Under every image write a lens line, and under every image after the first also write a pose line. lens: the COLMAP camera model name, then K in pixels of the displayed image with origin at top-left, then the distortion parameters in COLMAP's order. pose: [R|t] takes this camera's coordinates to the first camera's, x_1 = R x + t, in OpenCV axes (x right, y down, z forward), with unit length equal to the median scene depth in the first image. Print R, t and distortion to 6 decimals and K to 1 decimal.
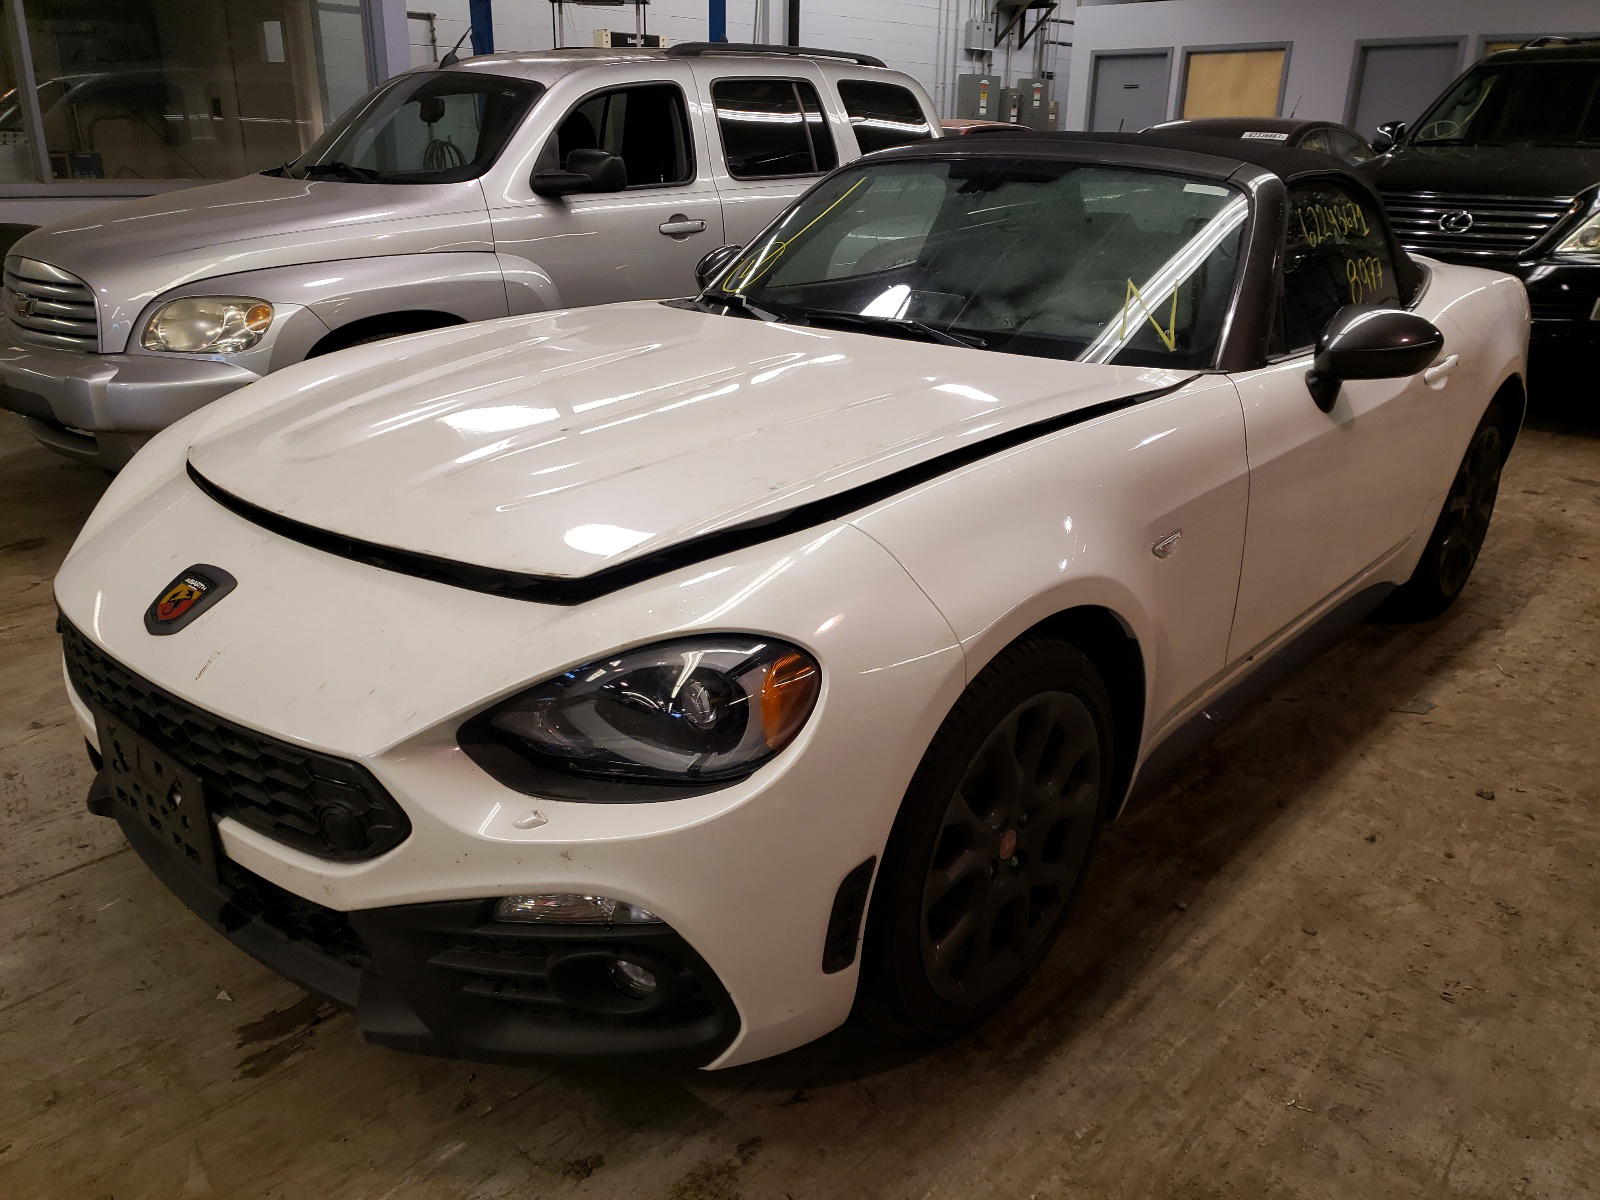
lens RADIAL K [[1280.5, 0, 798.1], [0, 1280.5, 619.7], [0, 0, 1]] dist [0.000753, 0.043198]
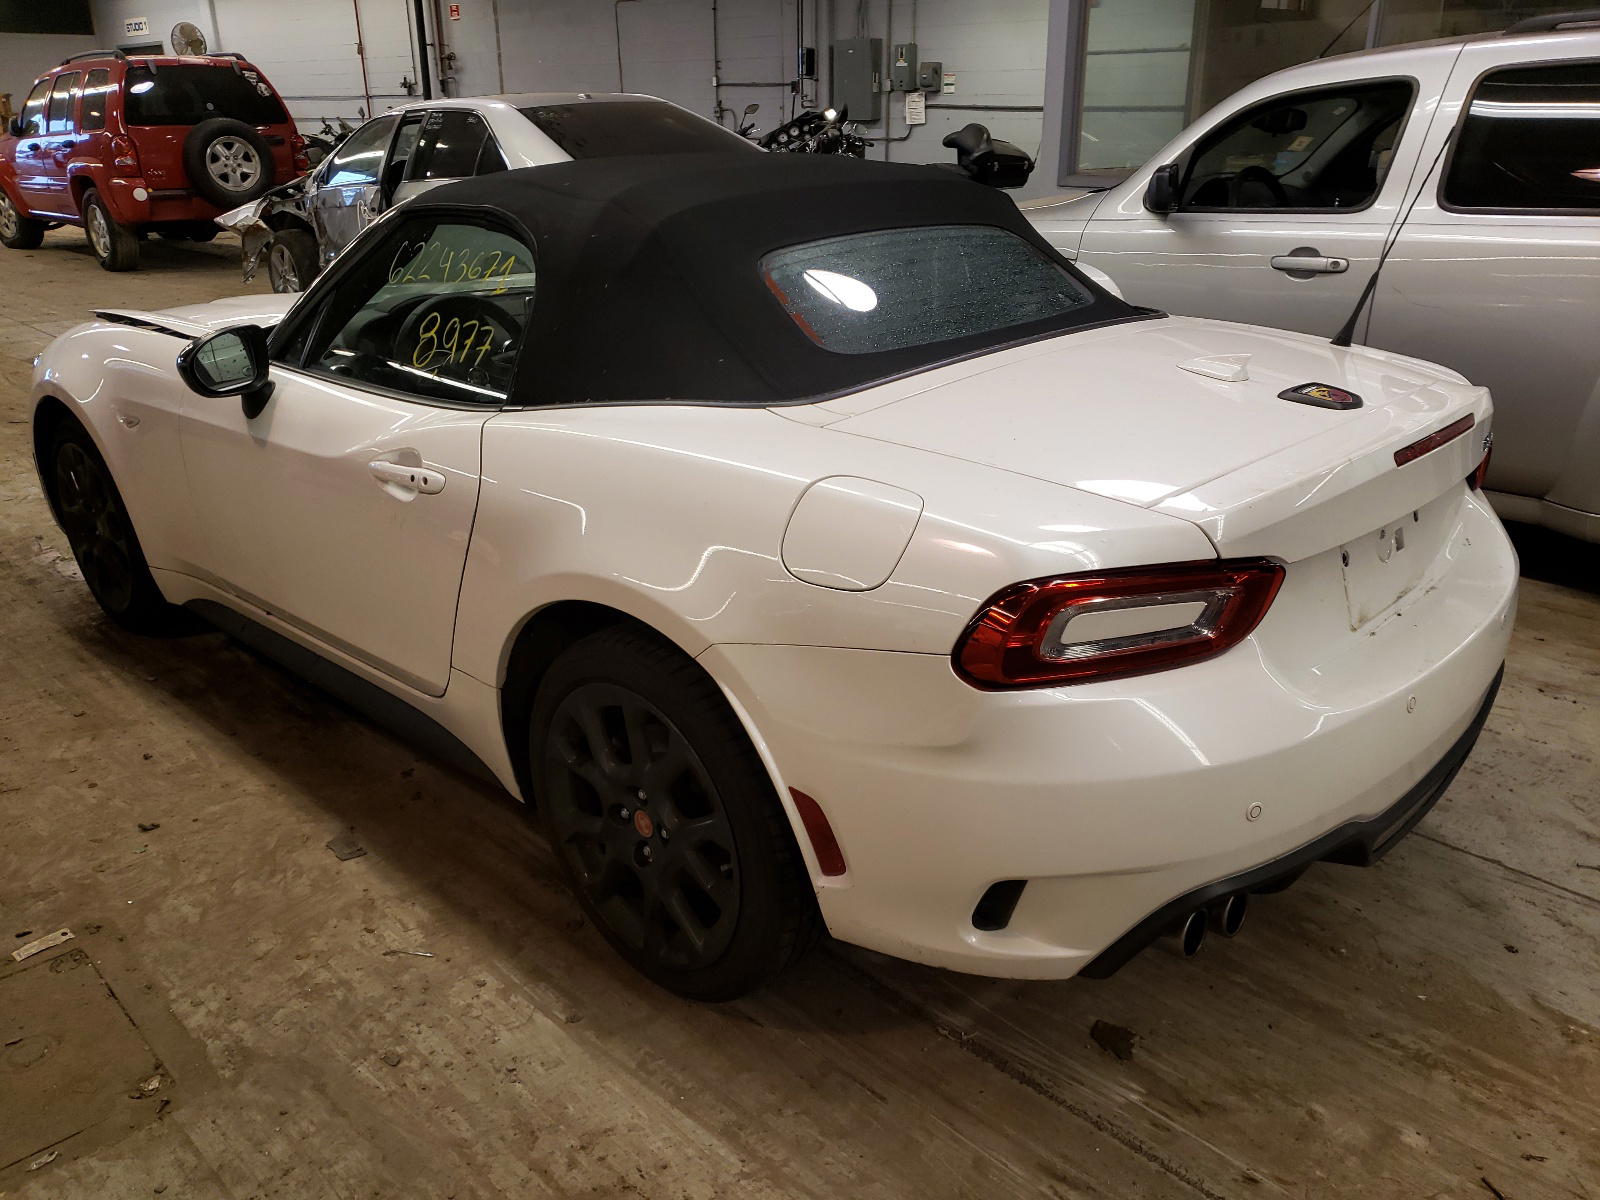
lens RADIAL K [[1275.5, 0, 805.7], [0, 1275.5, 599.8], [0, 0, 1]] dist [-0.014765, 0.064049]
pose [[-0.054128, 0.344682, -0.937158, 1.396638], [-0.350736, 0.872168, 0.341037, -0.539412], [0.934909, 0.347154, 0.073684, 1.367765]]
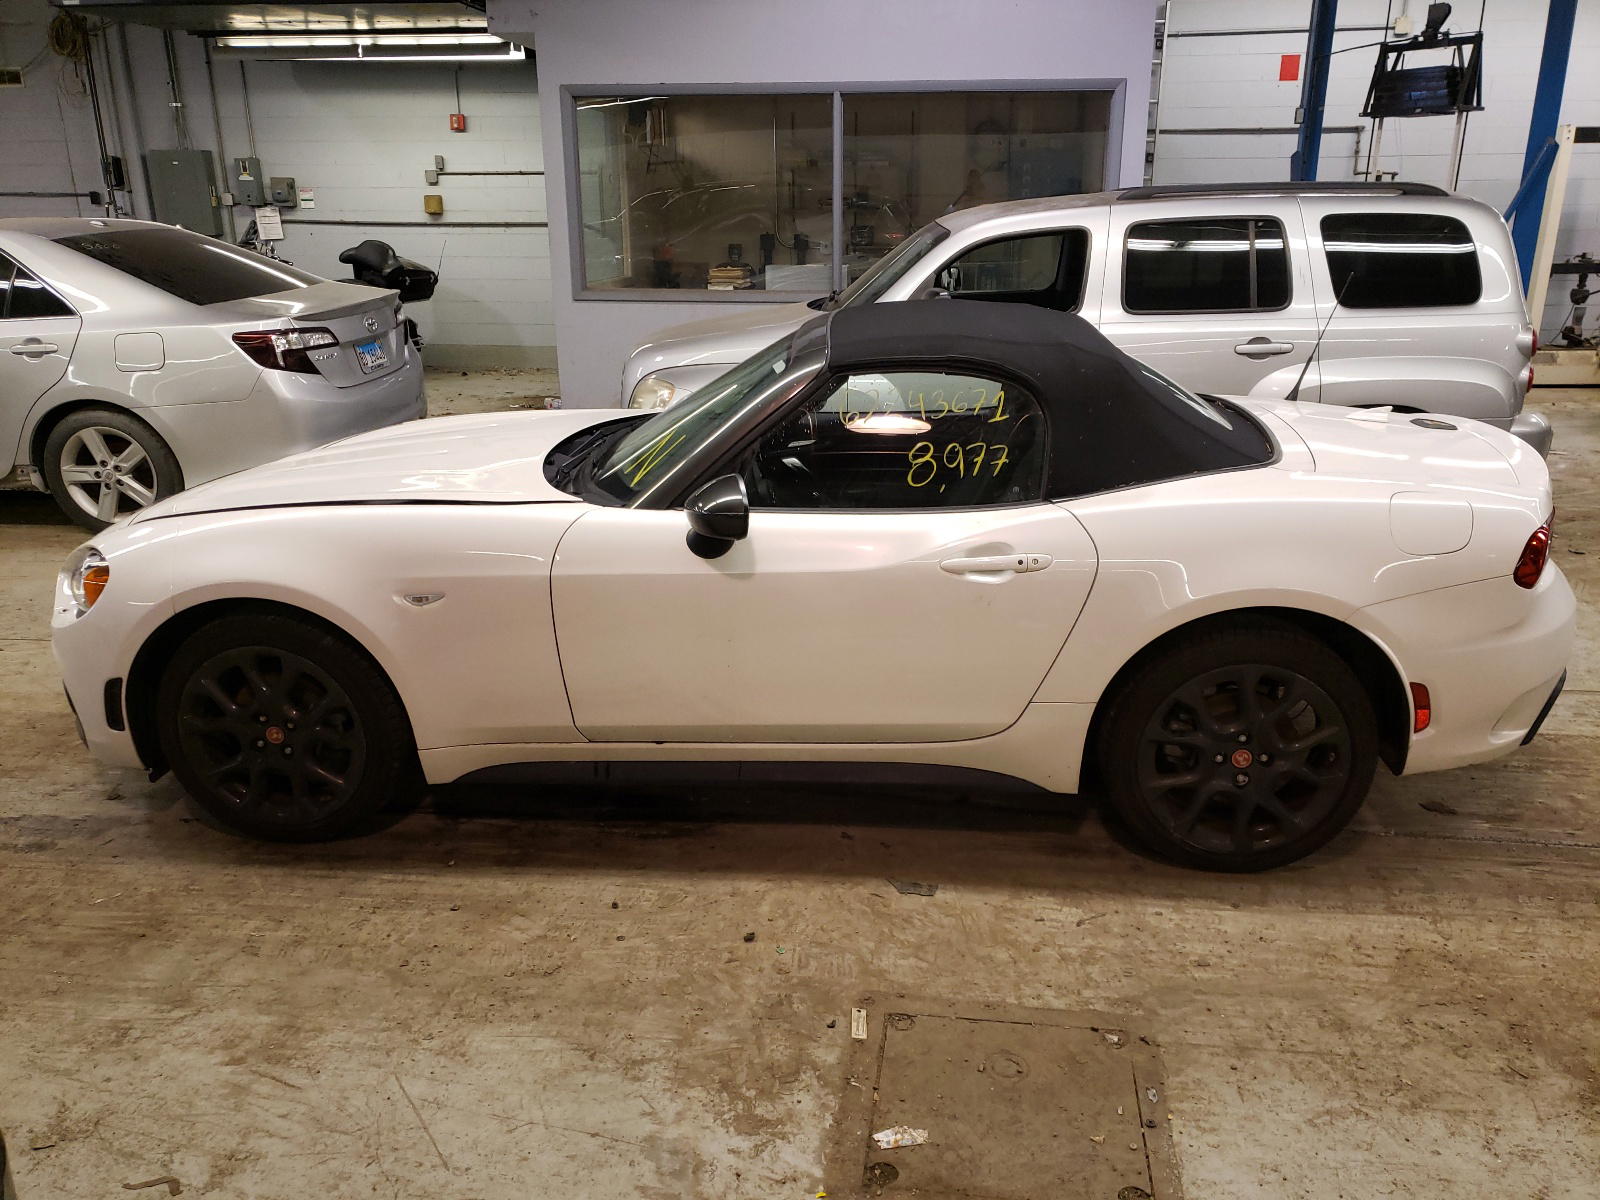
lens RADIAL K [[1280.5, 0, 798.1], [0, 1280.5, 619.7], [0, 0, 1]] dist [0.000753, 0.043198]
pose [[0.580666, 0.236707, -0.778972, 1.357293], [-0.276543, 0.957258, 0.084741, -0.224714], [0.765736, 0.166213, 0.621307, 0.328950]]
